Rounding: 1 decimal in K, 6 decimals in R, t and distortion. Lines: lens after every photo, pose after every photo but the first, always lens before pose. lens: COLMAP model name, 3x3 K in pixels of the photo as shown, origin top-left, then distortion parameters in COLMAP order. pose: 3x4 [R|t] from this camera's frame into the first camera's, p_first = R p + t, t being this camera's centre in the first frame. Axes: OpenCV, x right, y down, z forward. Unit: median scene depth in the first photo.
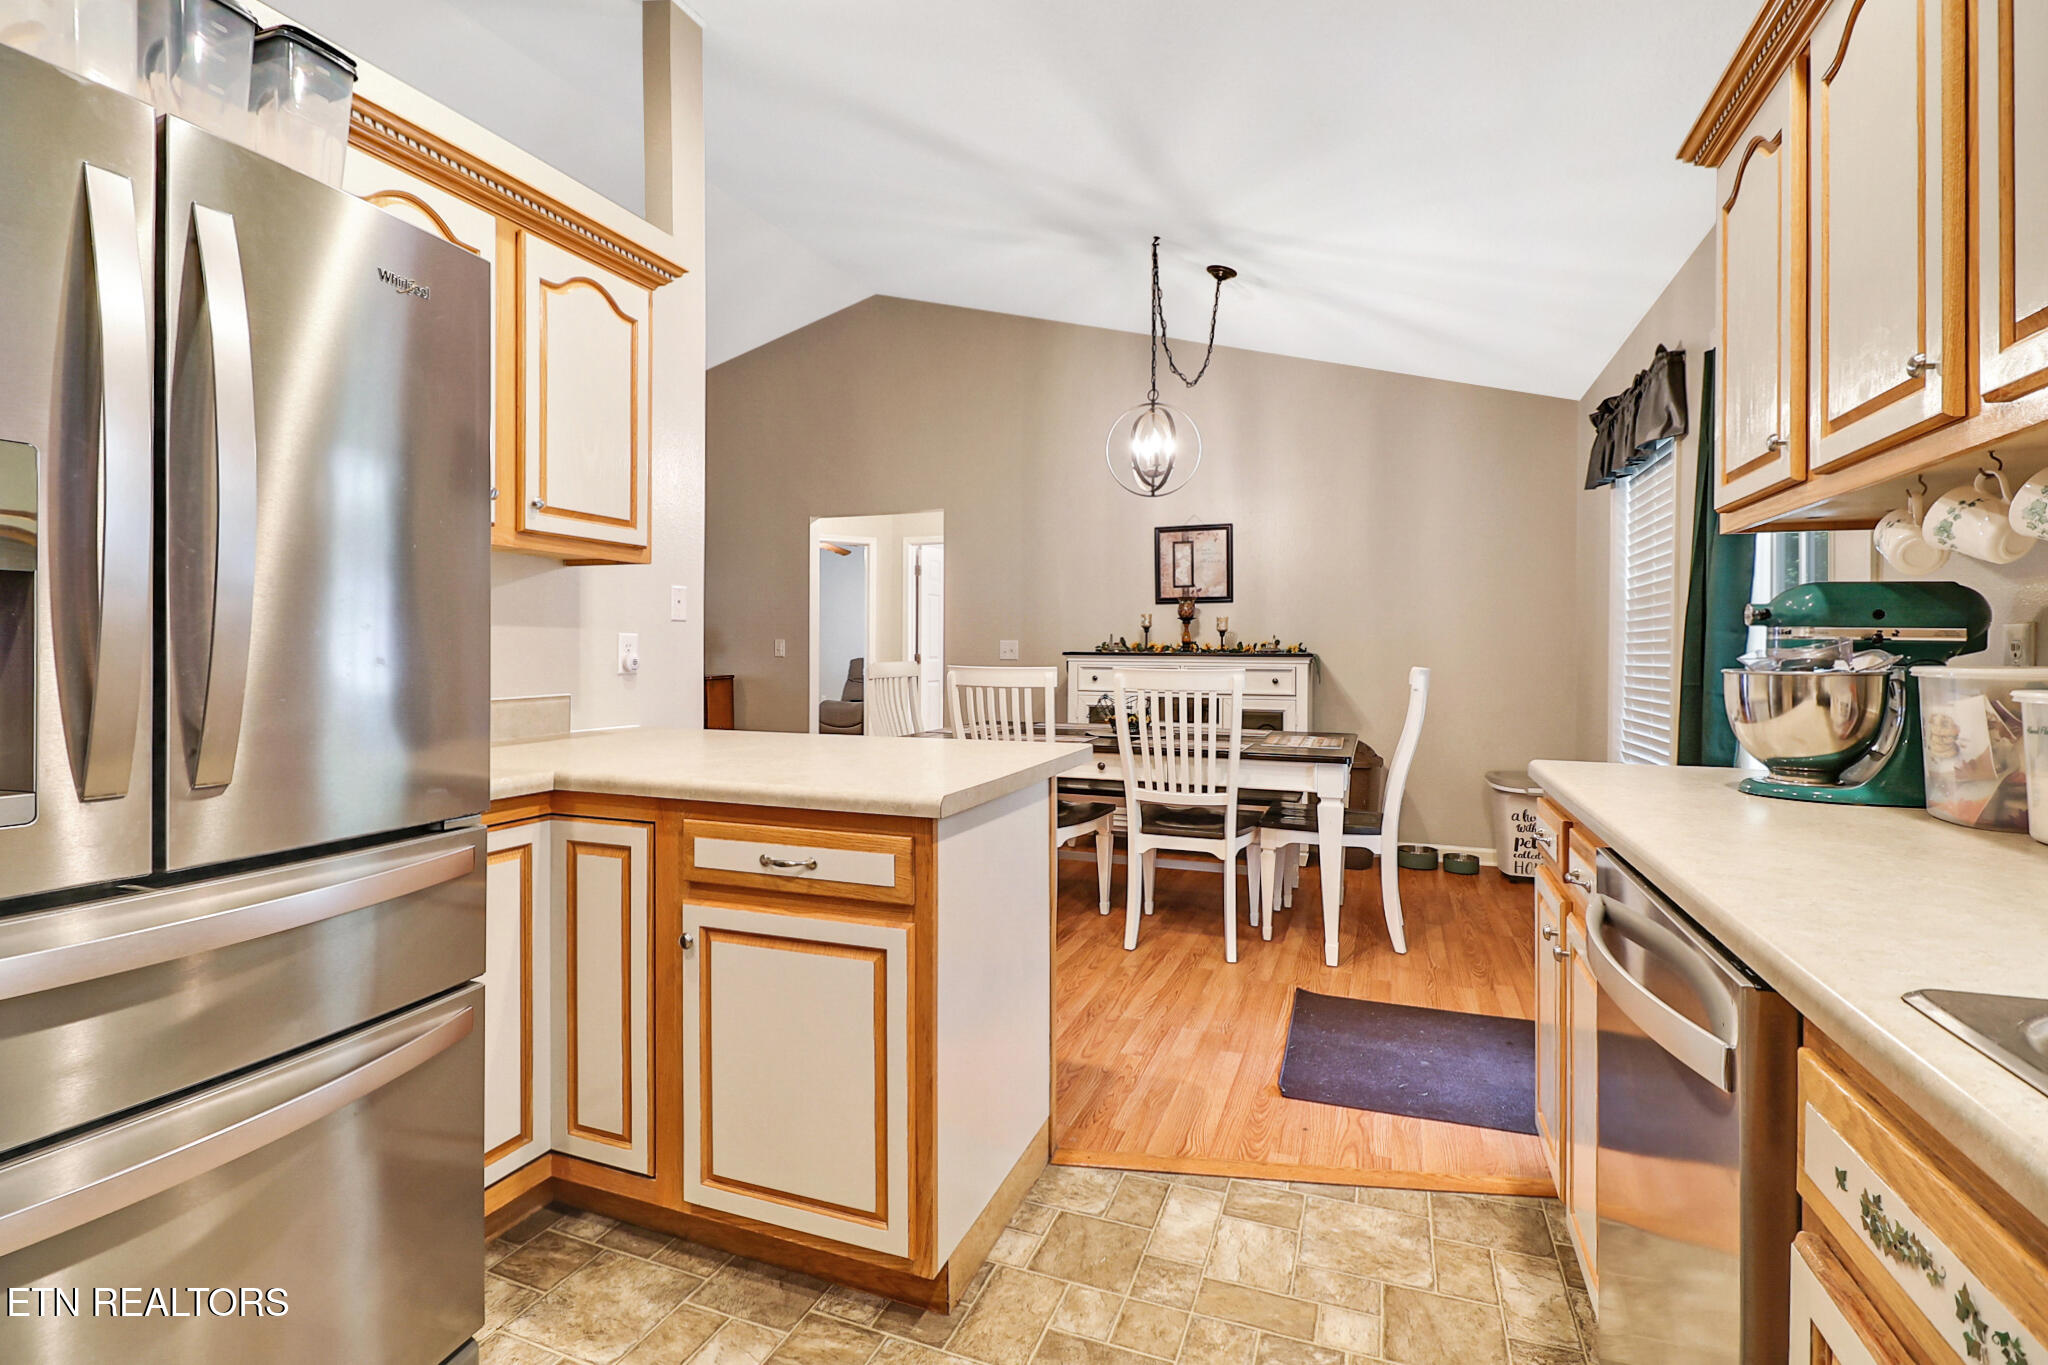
lens RADIAL K [[946.7, 0, 1014.3], [0, 946.7, 663.8], [0, 0, 1]] dist [-0.012130, -0.005640]
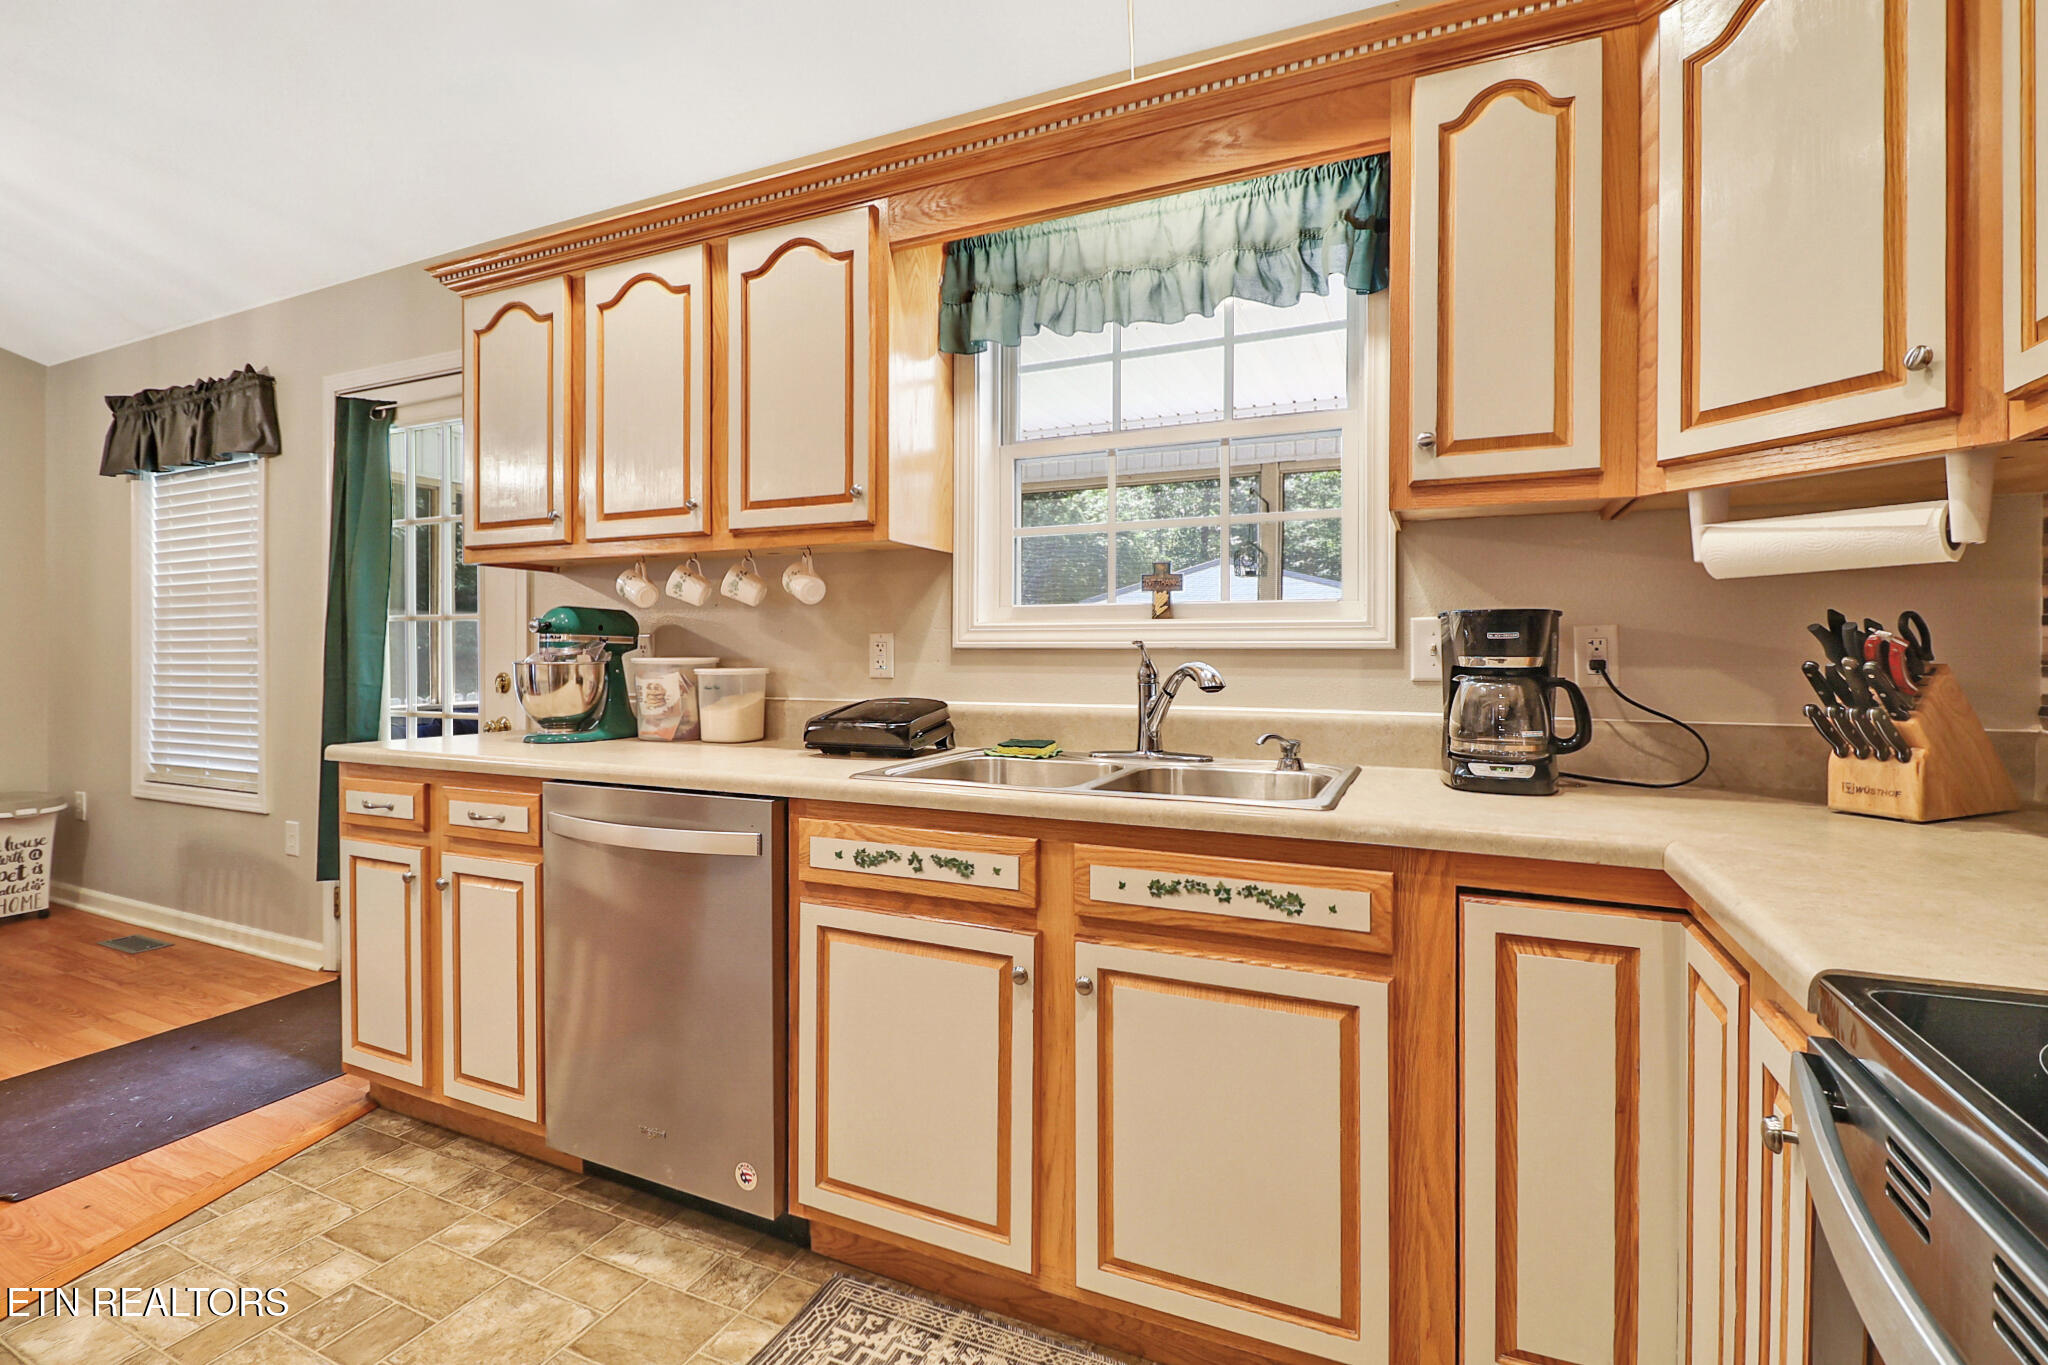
lens RADIAL K [[946.7, 0, 1006.1], [0, 946.7, 664.3], [0, 0, 1]] dist [-0.012130, -0.005640]
pose [[0.062173, -0.020942, 0.997846, -0.581304], [0.015854, 0.999674, 0.019993, -0.007011], [-0.997939, 0.014577, 0.062485, 0.124855]]
